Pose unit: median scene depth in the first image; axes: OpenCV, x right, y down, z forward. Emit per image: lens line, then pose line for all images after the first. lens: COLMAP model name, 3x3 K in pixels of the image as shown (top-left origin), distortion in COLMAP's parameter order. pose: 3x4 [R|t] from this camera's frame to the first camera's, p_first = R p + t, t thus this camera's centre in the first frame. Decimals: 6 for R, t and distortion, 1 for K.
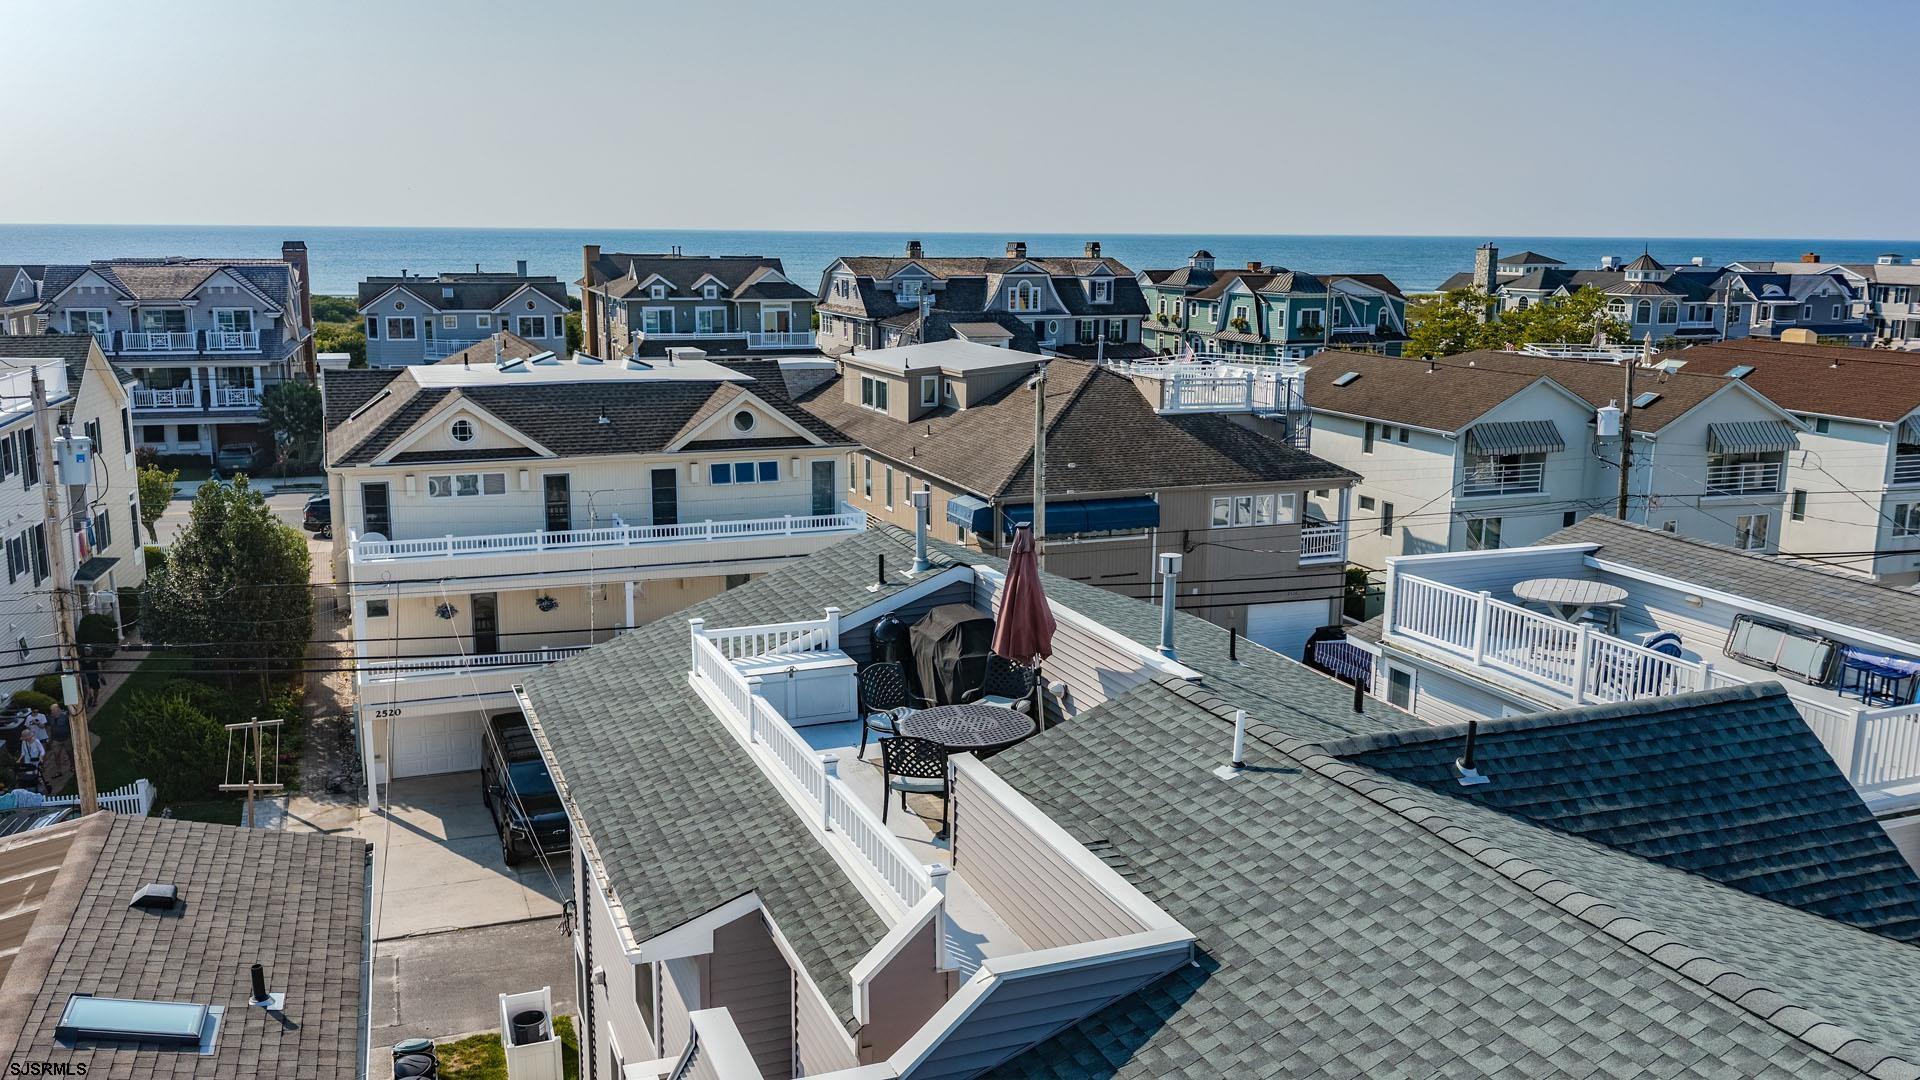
lens RADIAL K [[1586.9, 0, 960.0], [0, 1586.9, 540.0], [0, 0, 1]] dist [0.044571, -0.095516]
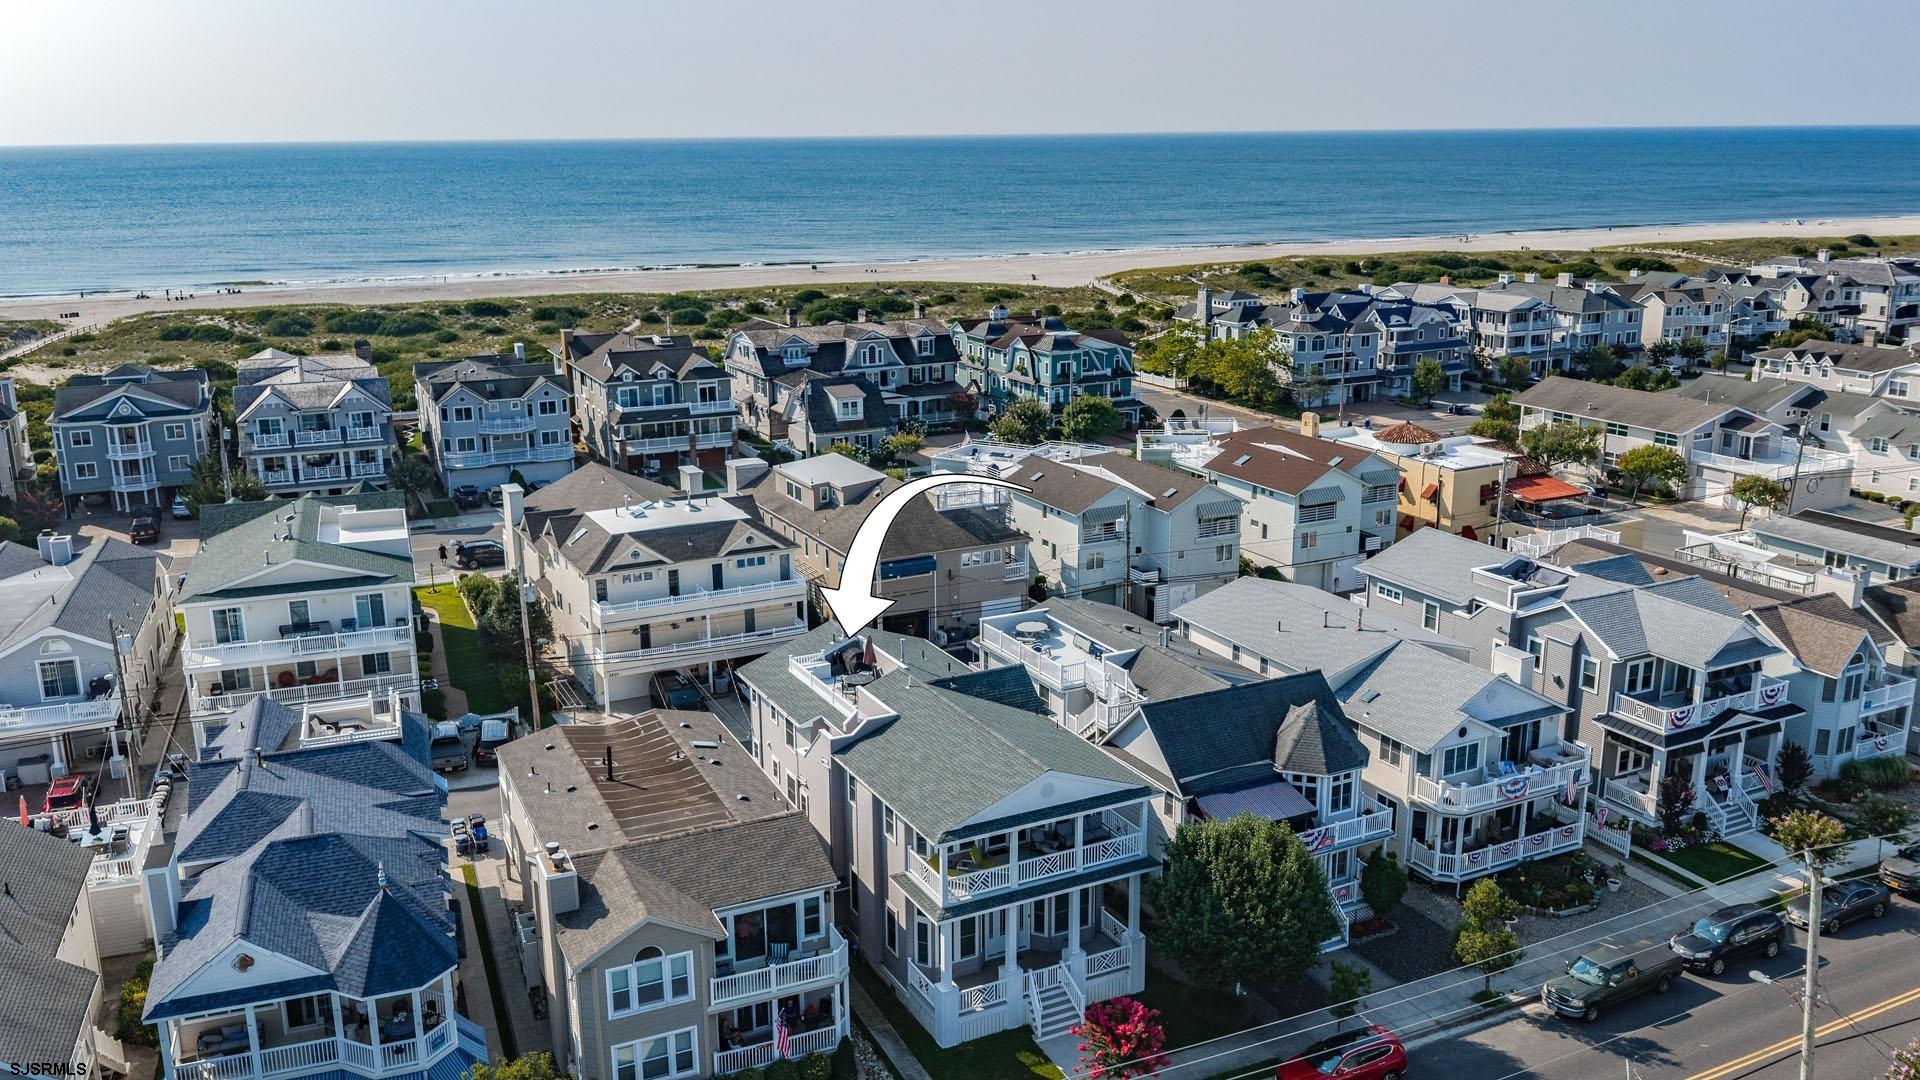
lens RADIAL K [[1586.9, 0, 960.0], [0, 1586.9, 540.0], [0, 0, 1]] dist [0.044571, -0.095516]
pose [[0.995495, -0.042009, 0.085002, -0.022362], [0.036947, 0.997497, 0.060282, -0.158135], [-0.087321, -0.056870, 0.994556, -1.024535]]
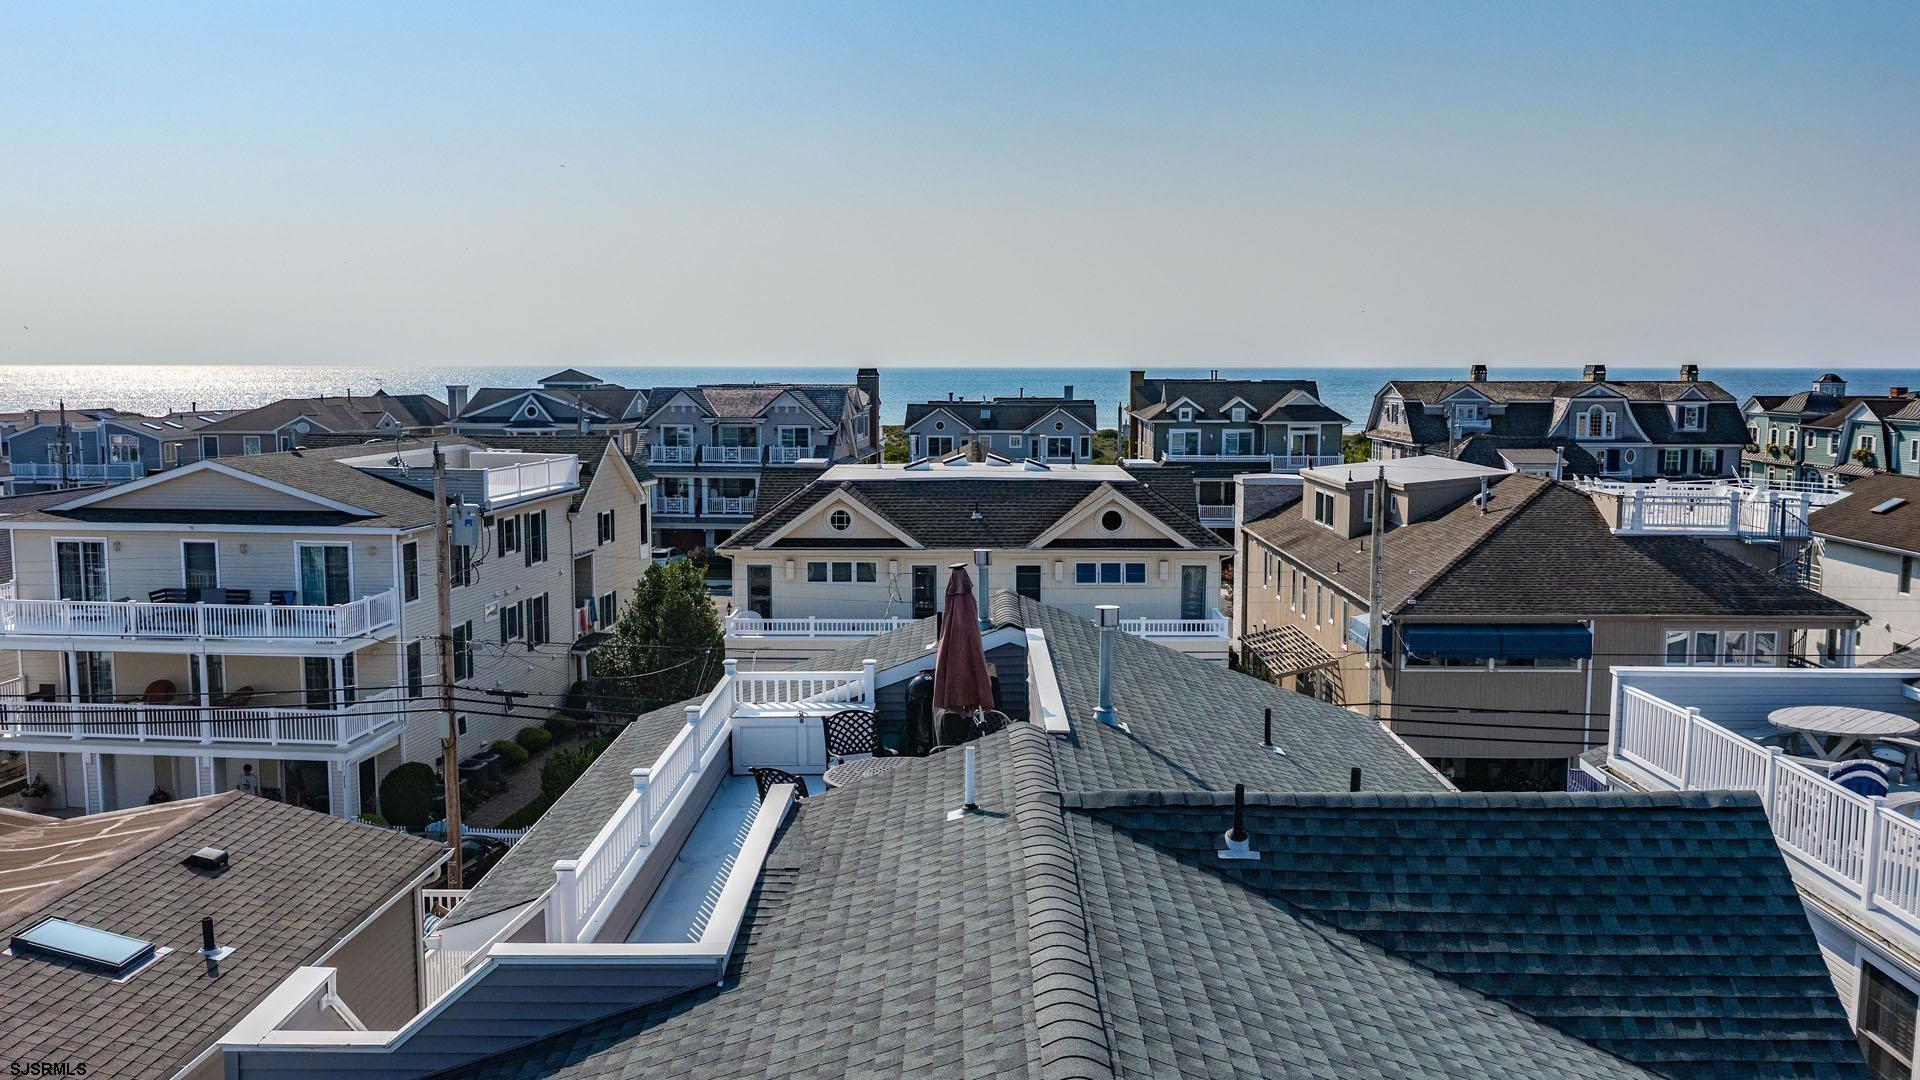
lens RADIAL K [[1616.3, 0, 960.0], [0, 1616.3, 540.0], [0, 0, 1]] dist [0.037013, -0.080465]
pose [[0.927056, 0.033170, -0.373452, 0.118310], [-0.065347, 0.995128, -0.073830, 0.013422], [0.369183, 0.092849, 0.924707, 0.029929]]
